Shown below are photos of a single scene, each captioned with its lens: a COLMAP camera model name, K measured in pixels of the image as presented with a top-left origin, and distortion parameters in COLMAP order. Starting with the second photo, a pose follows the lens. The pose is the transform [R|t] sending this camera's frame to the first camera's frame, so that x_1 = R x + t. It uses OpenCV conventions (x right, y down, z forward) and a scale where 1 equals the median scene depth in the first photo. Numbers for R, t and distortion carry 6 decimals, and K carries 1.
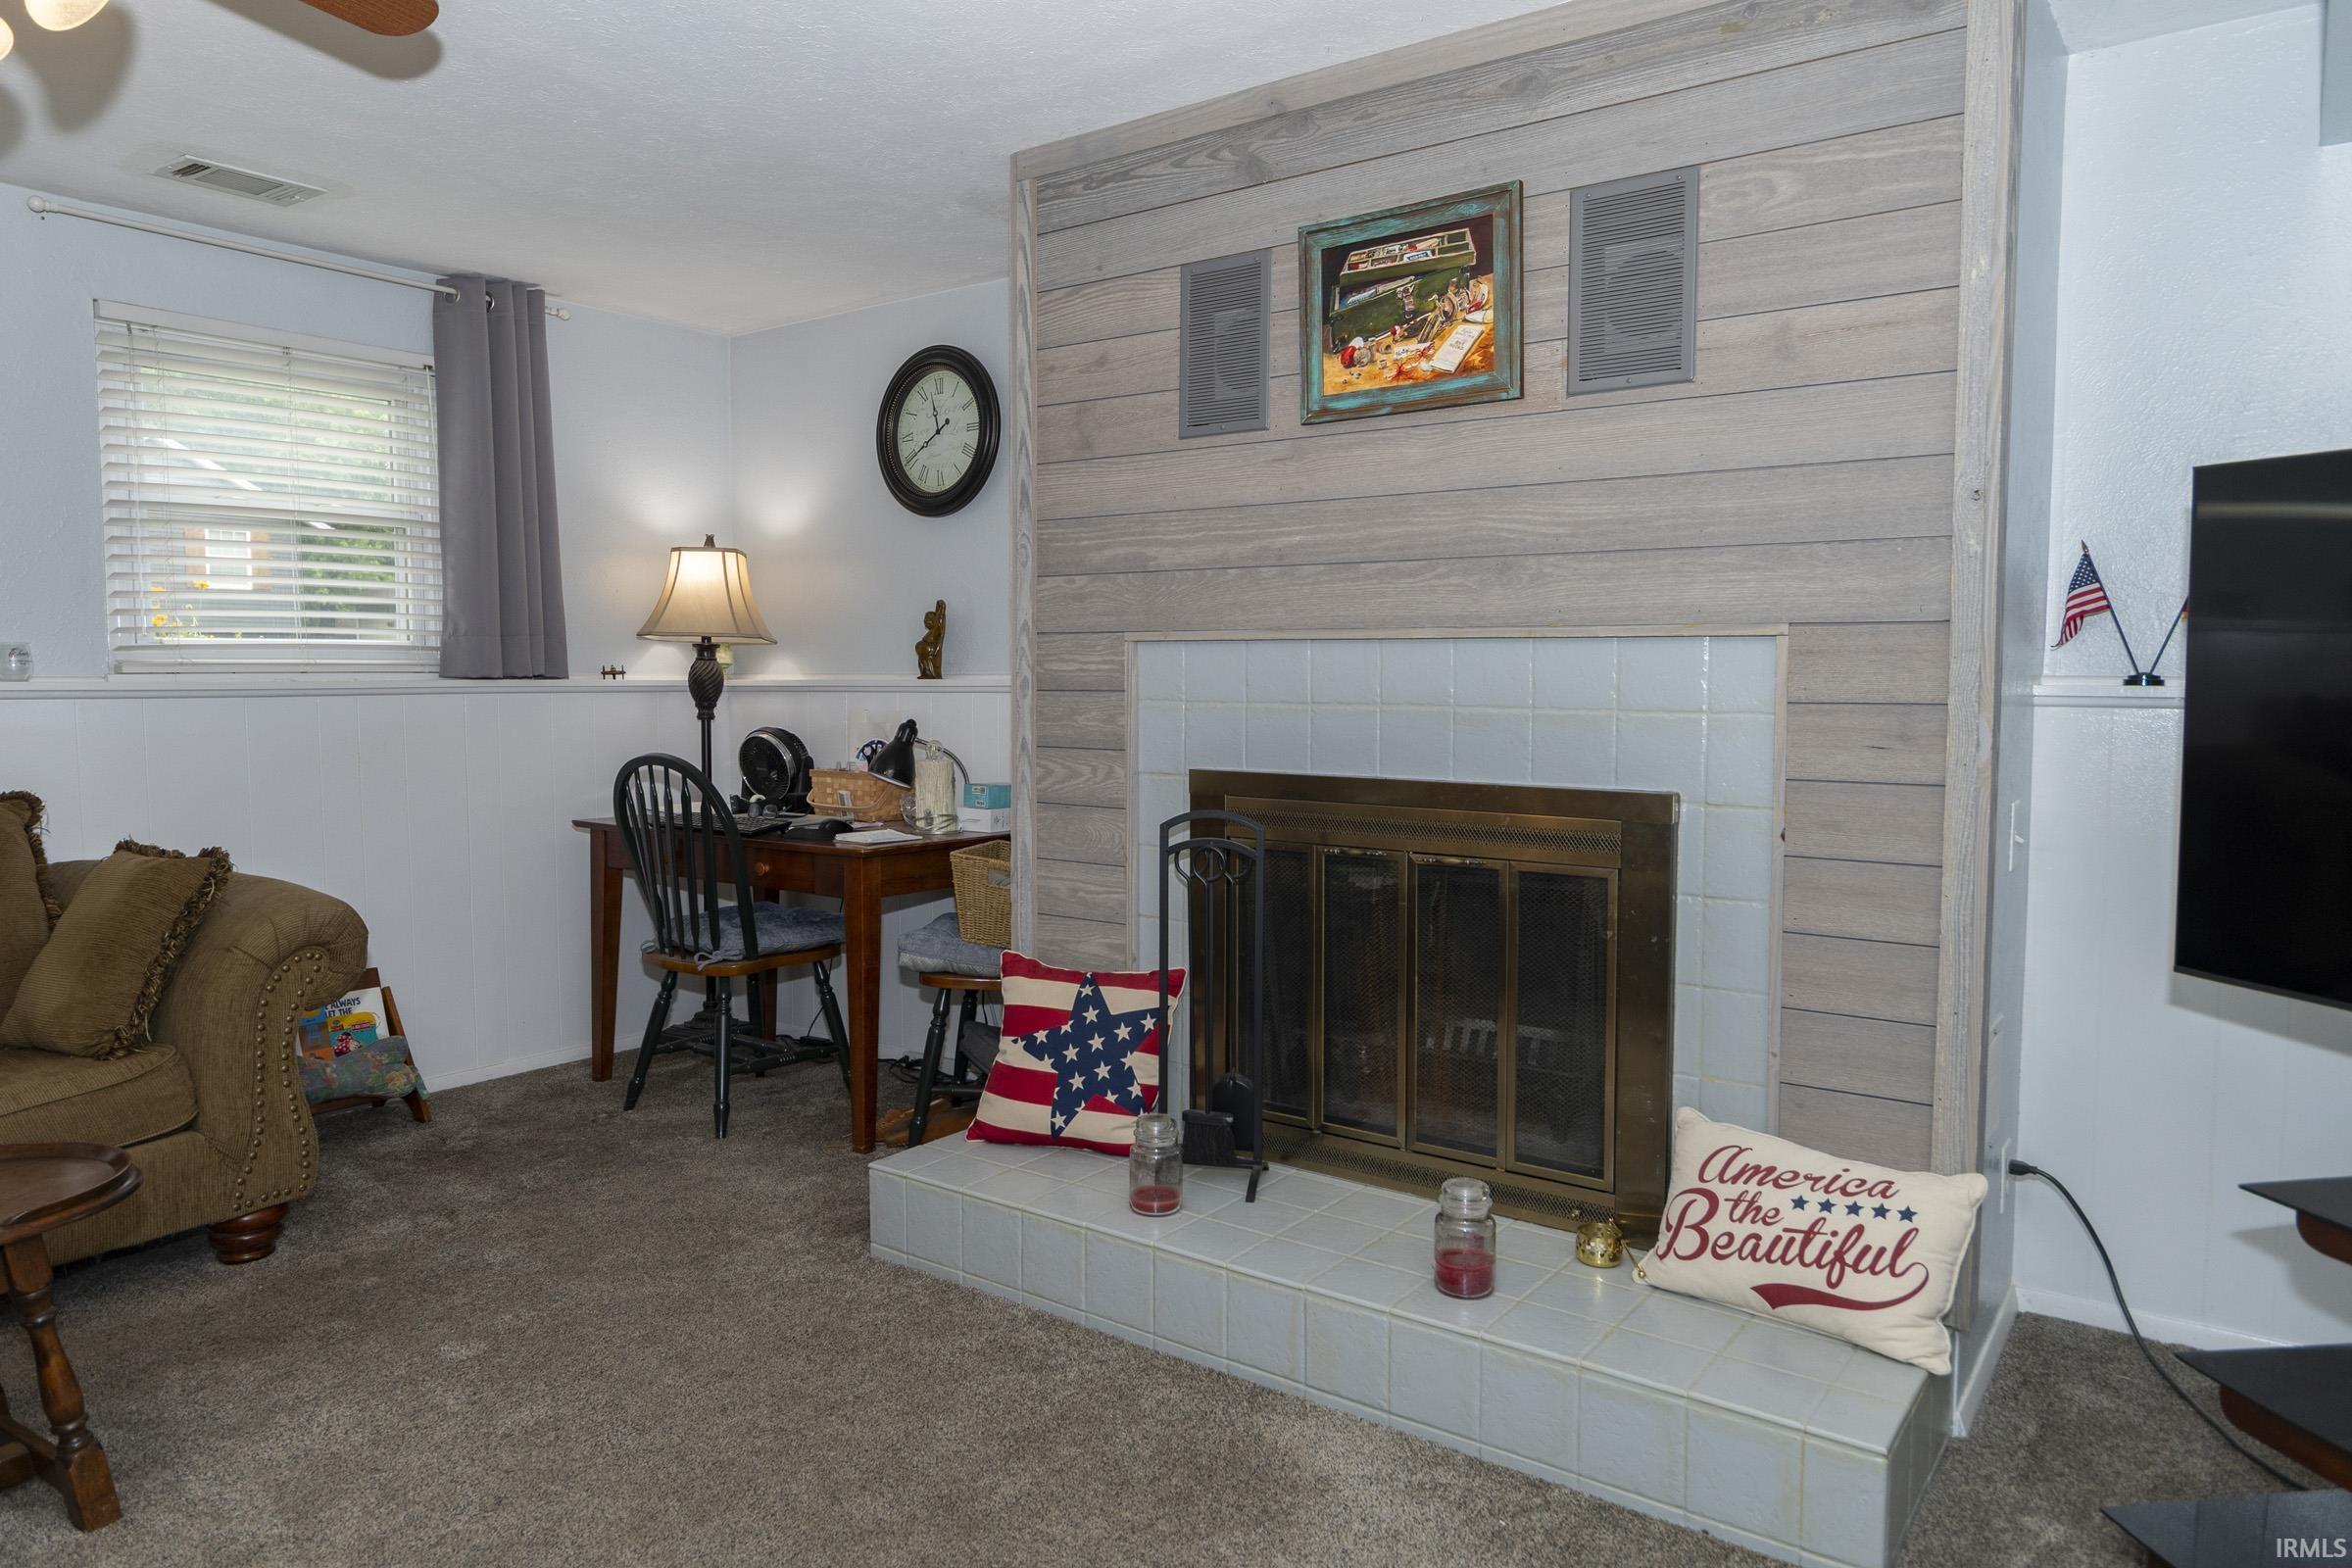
lens RADIAL K [[1518.0, 0, 1165.9], [0, 1518.0, 773.7], [0, 0, 1]] dist [-0.001943, -0.000145]
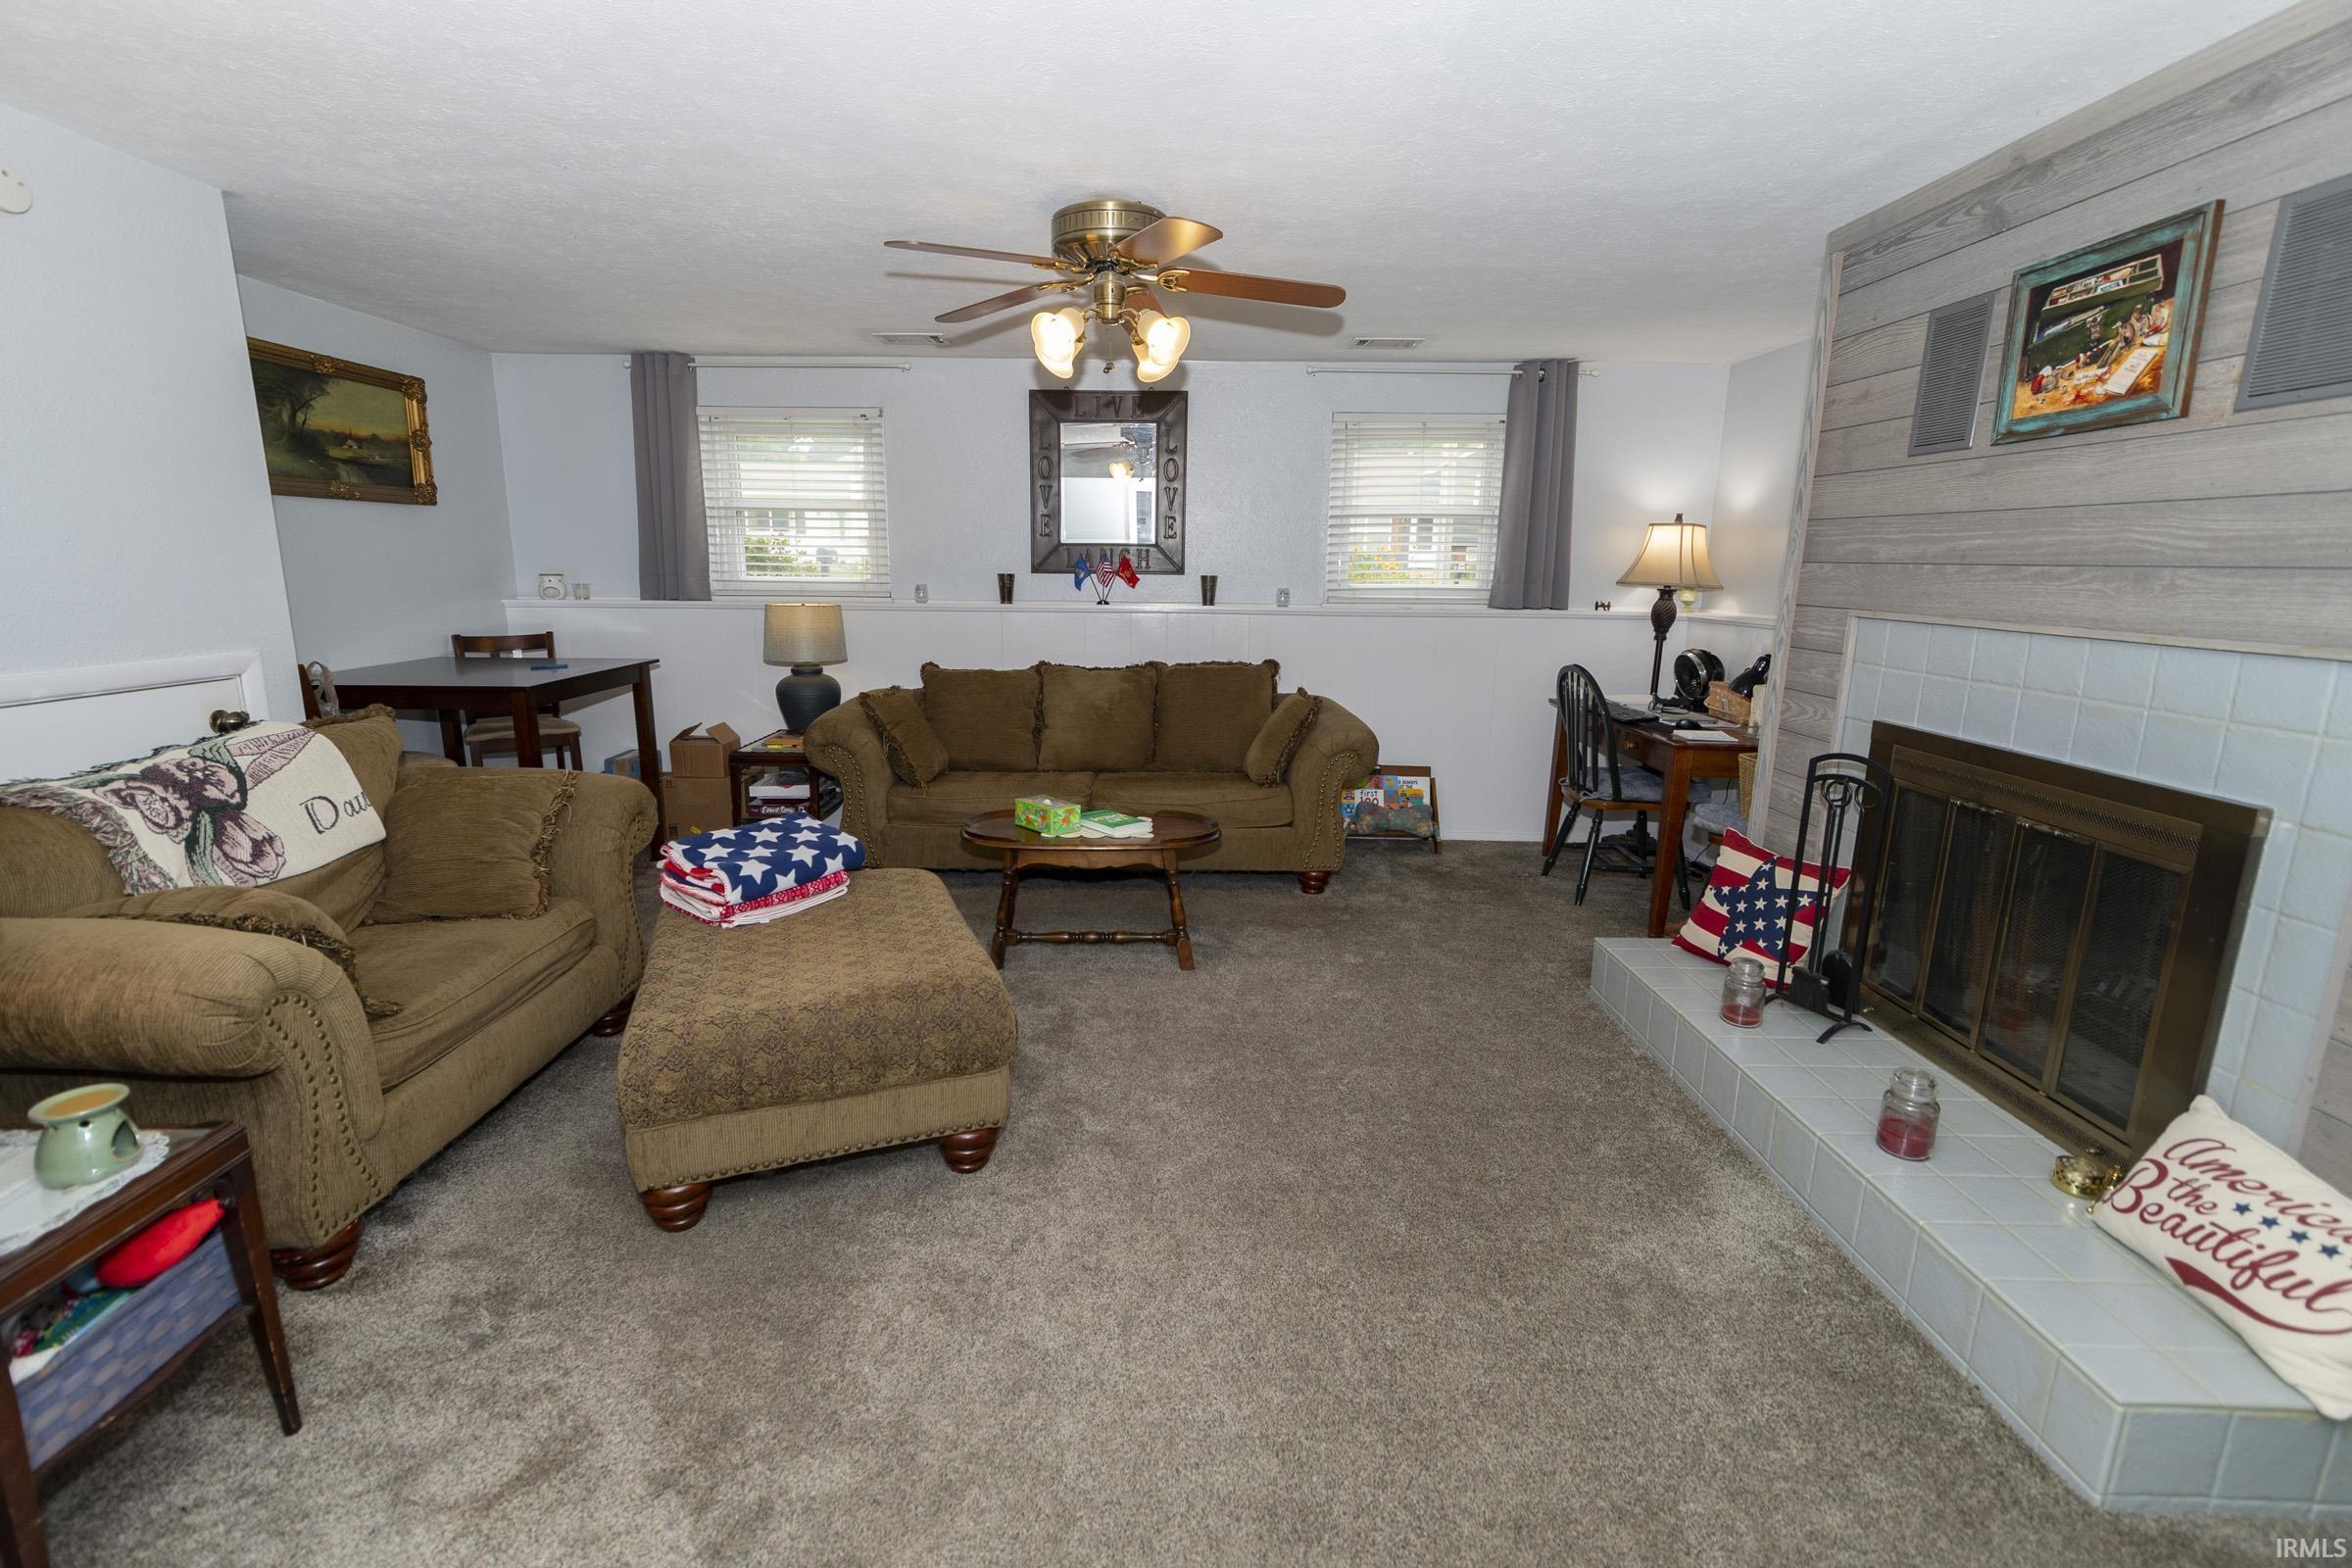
lens RADIAL K [[1030.4, 0, 1146.3], [0, 1030.4, 784.1], [0, 0, 1]] dist [-0.004062, 0.002969]
pose [[0.584591, 0.178847, -0.791370, 0.363280], [-0.065605, 0.982627, 0.173607, -0.061810], [0.808671, -0.049572, 0.586169, -0.018575]]
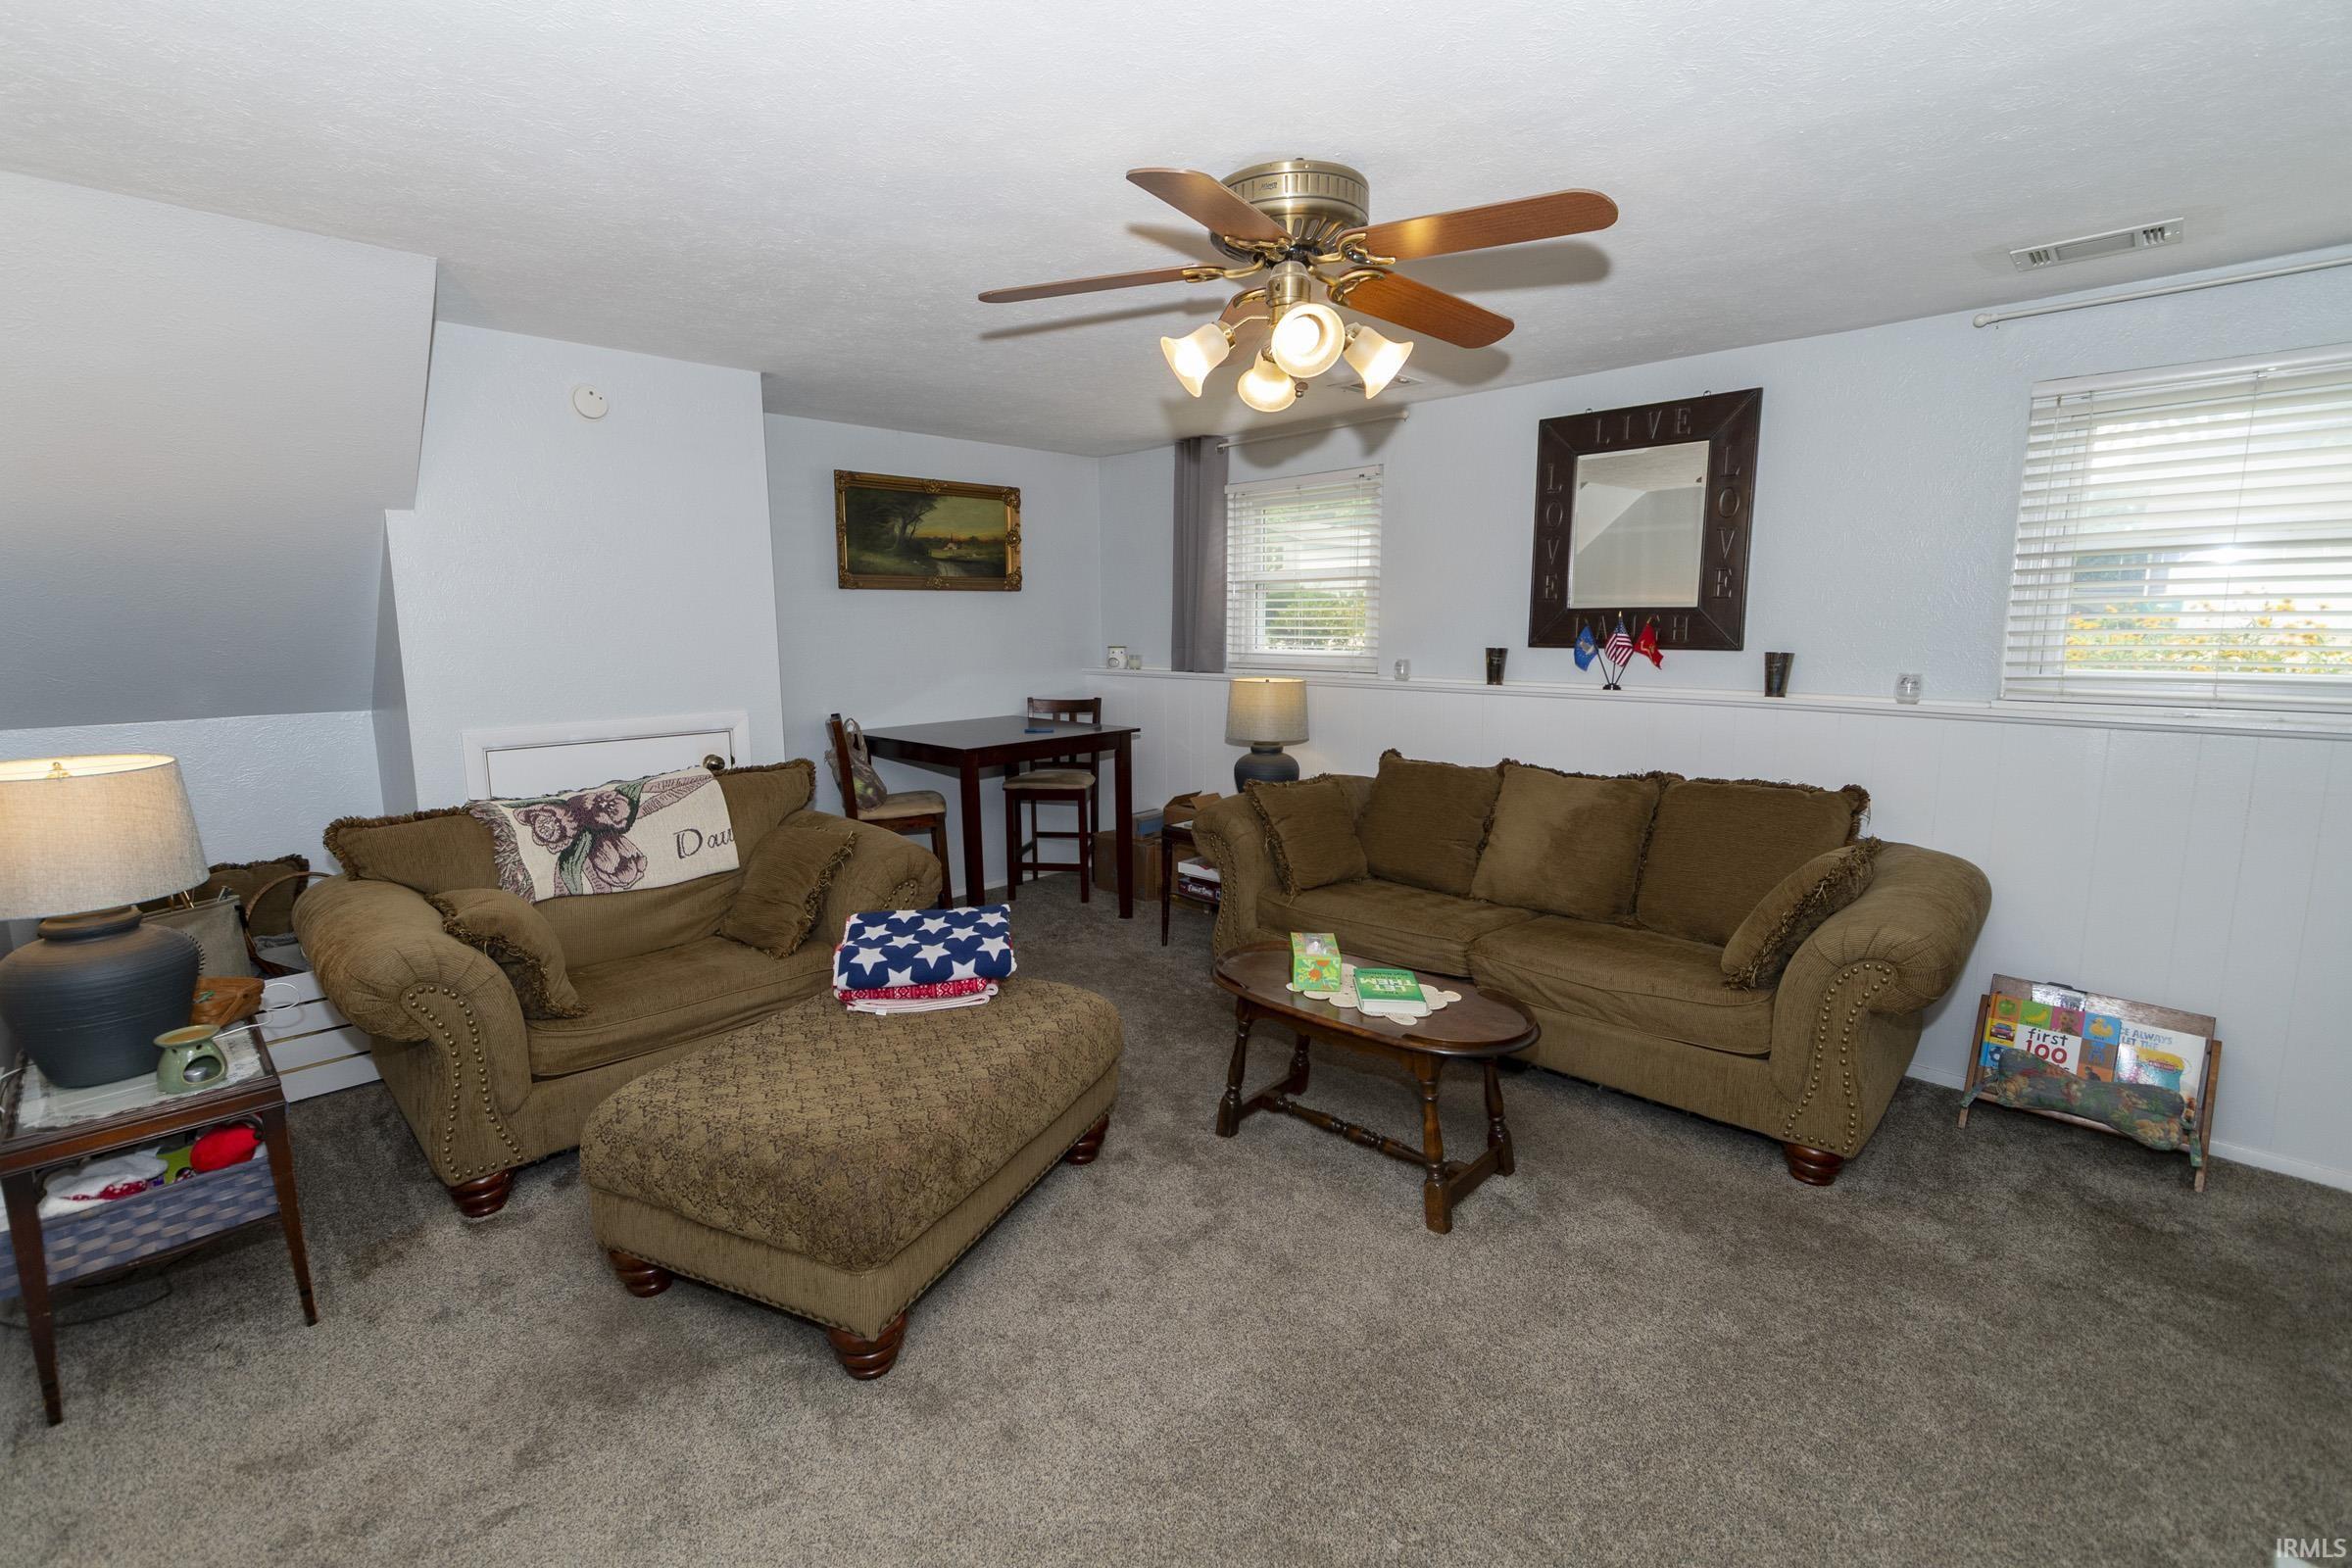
lens RADIAL K [[1030.4, 0, 1147.6], [0, 1030.4, 777.8], [0, 0, 1]] dist [-0.004062, 0.002969]
pose [[-0.158415, 0.153165, -0.975420, 0.270448], [-0.059403, 0.984627, 0.164259, -0.119067], [0.985584, 0.083964, -0.146881, 0.547228]]
